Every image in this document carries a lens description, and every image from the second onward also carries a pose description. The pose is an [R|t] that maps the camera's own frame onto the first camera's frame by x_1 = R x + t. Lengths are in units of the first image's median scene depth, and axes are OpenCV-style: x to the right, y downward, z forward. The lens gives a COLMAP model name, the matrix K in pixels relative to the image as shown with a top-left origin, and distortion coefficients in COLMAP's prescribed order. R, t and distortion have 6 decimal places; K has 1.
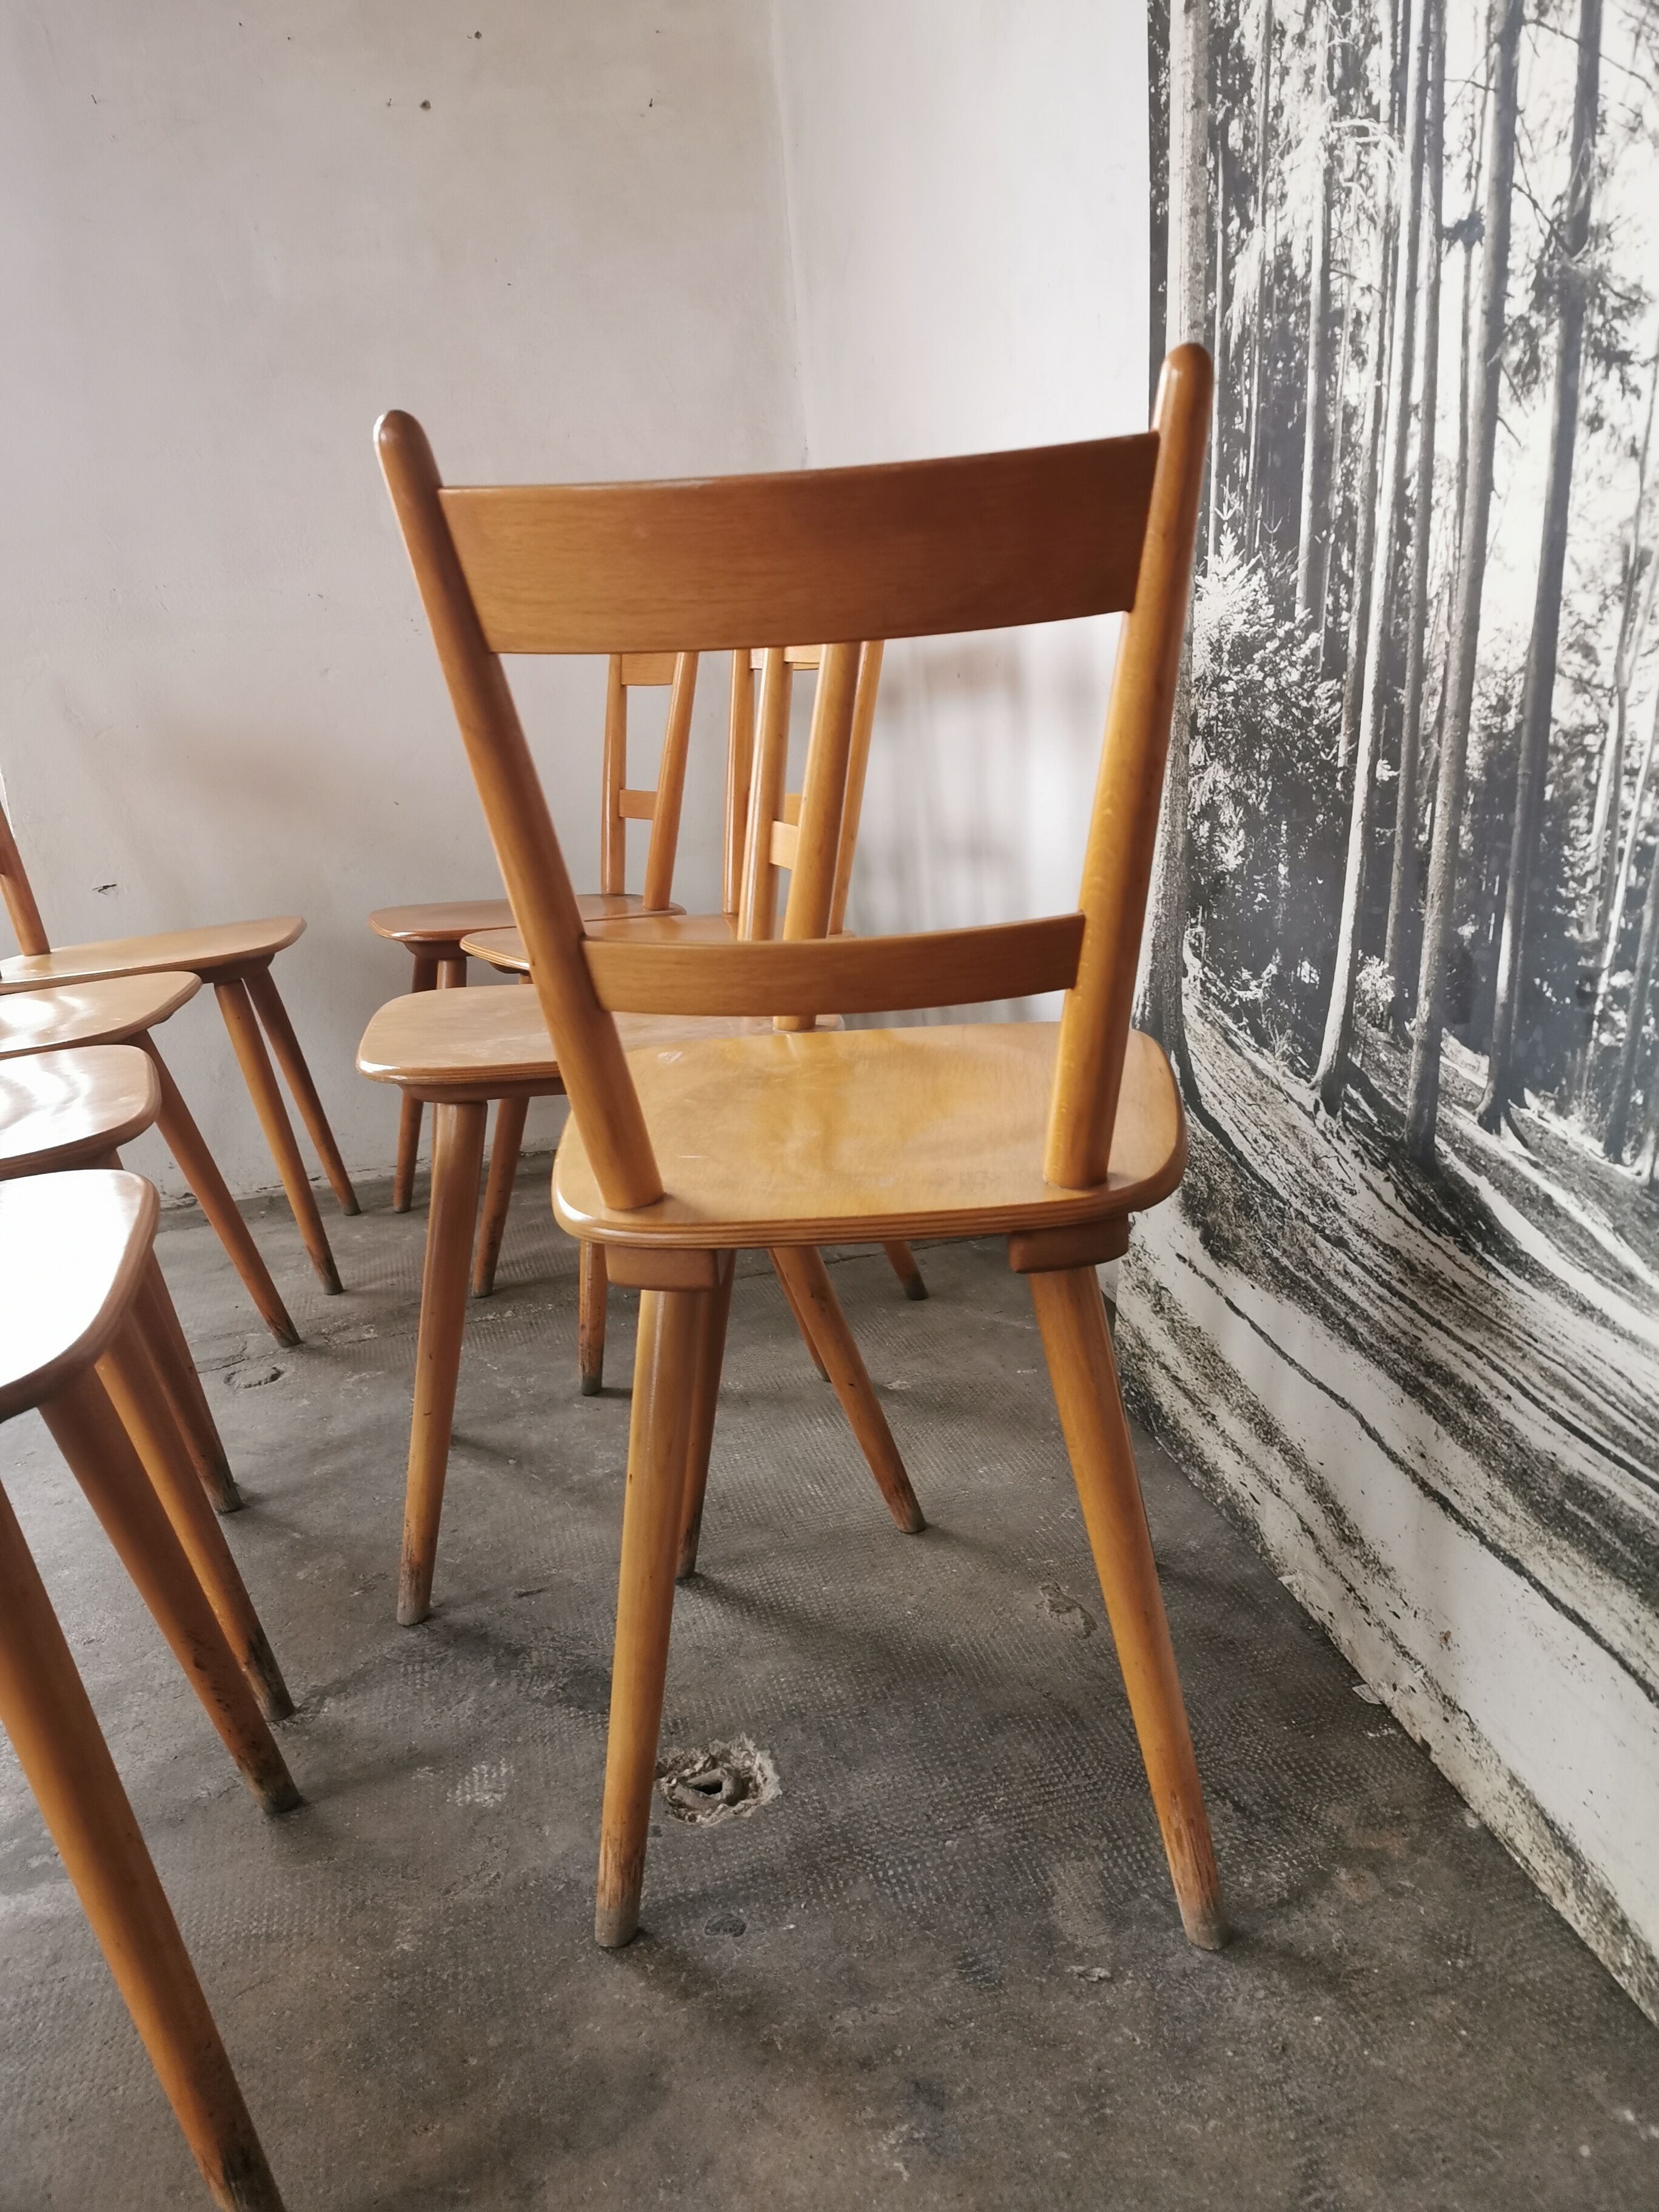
lens RADIAL K [[1711.8, 0, 825.1], [0, 1711.8, 1082.6], [0, 0, 1]] dist [0.074919, -0.118787]
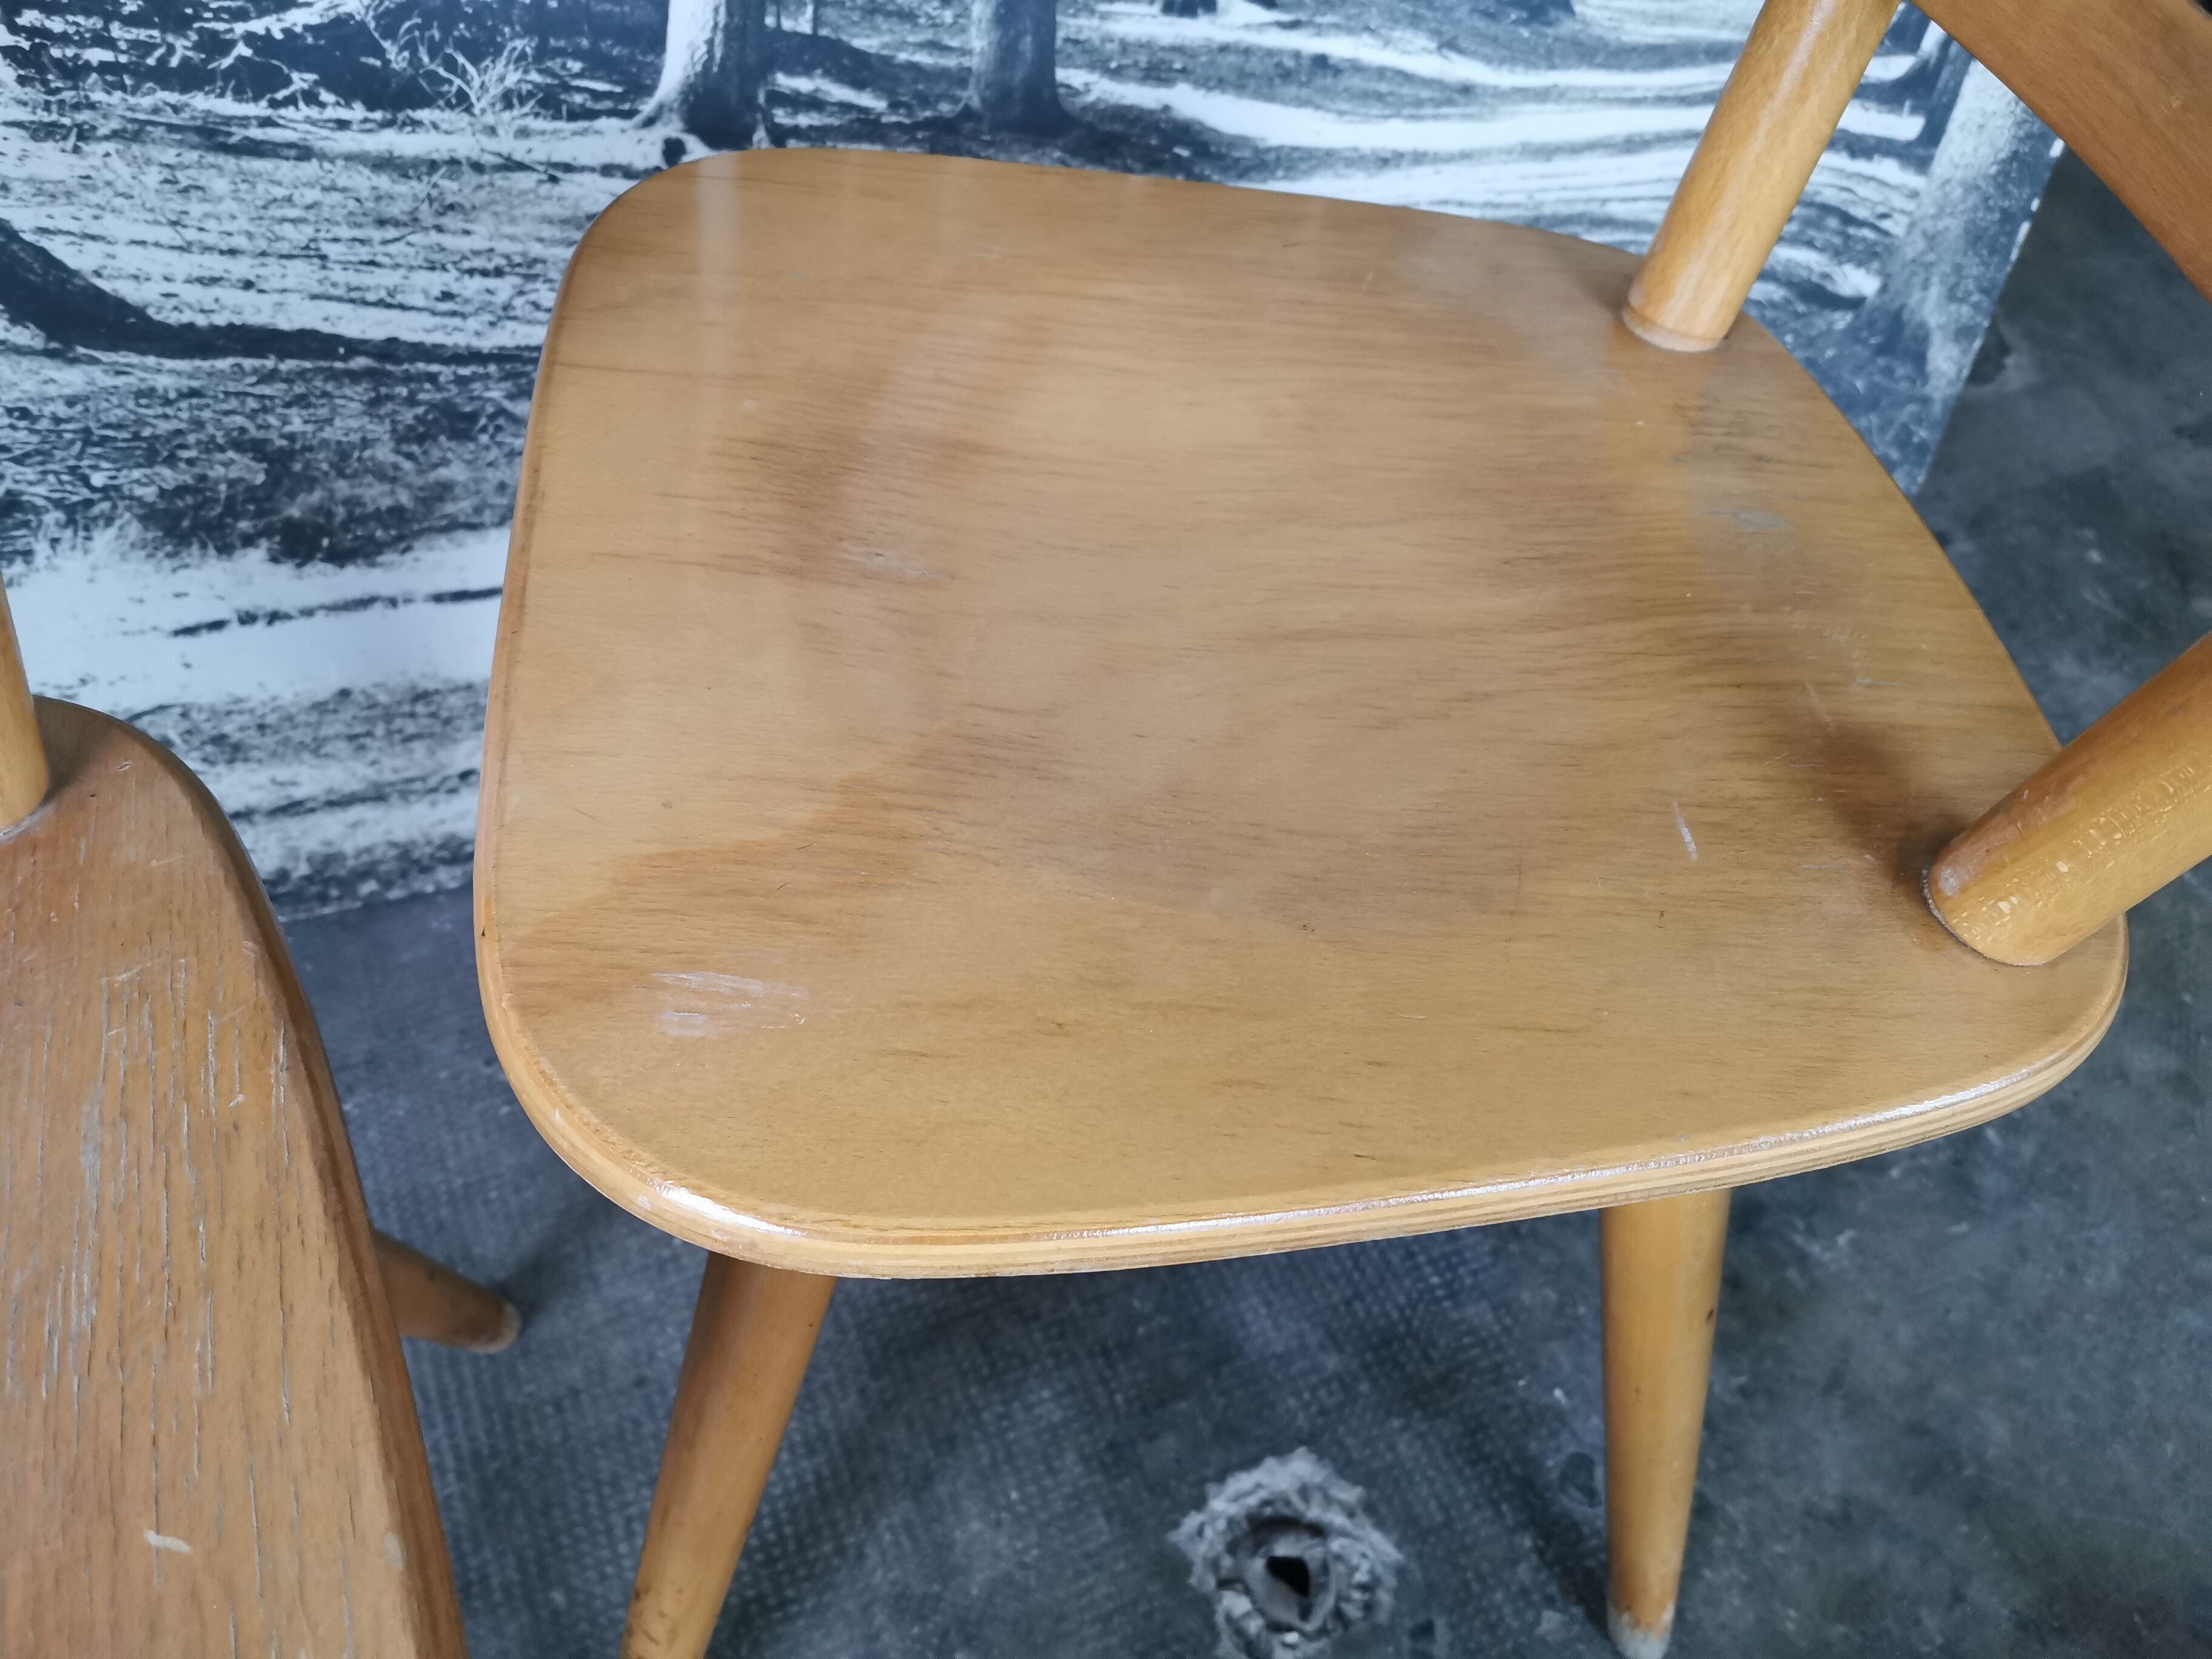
lens RADIAL K [[1714.2, 0, 1106.0], [0, 1714.2, 829.5], [0, 0, 1]] dist [0.088265, -0.142462]
pose [[-0.179150, -0.701148, 0.690142, -0.285995], [0.156439, 0.672264, 0.723594, -0.229188], [-0.971304, 0.237597, -0.010749, 0.961456]]
